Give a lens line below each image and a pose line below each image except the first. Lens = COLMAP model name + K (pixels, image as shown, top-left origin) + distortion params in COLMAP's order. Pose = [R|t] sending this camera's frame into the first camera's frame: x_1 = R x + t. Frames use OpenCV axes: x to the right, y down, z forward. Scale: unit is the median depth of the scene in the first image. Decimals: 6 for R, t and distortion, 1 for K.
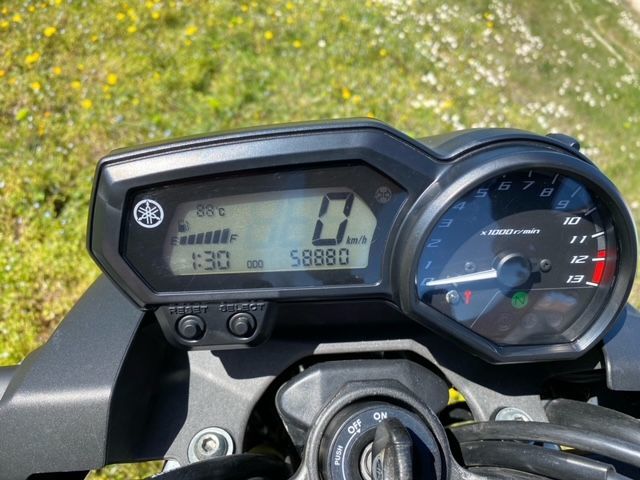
lens RADIAL K [[486.2, 0, 320.2], [0, 486.2, 233.4], [0, 0, 1]] dist [0.001313, -0.005049]
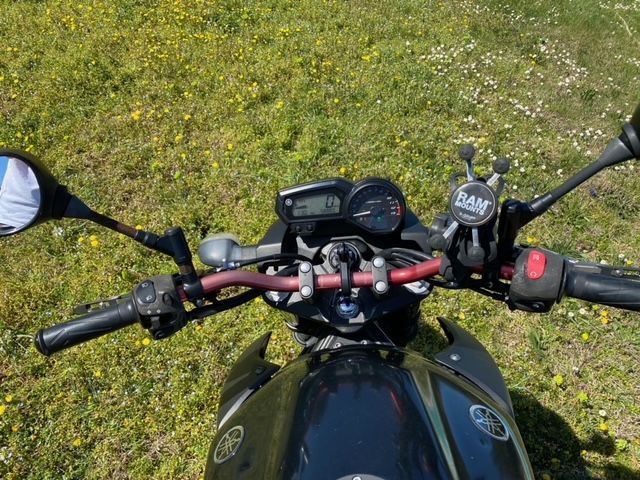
lens RADIAL K [[486.2, 0, 320.2], [0, 486.2, 233.4], [0, 0, 1]] dist [0.001313, -0.005049]
pose [[0.983561, -0.055003, -0.171995, 0.072213], [0.042334, 0.996172, -0.076482, 0.062911], [0.175543, 0.067944, 0.982124, -0.348821]]
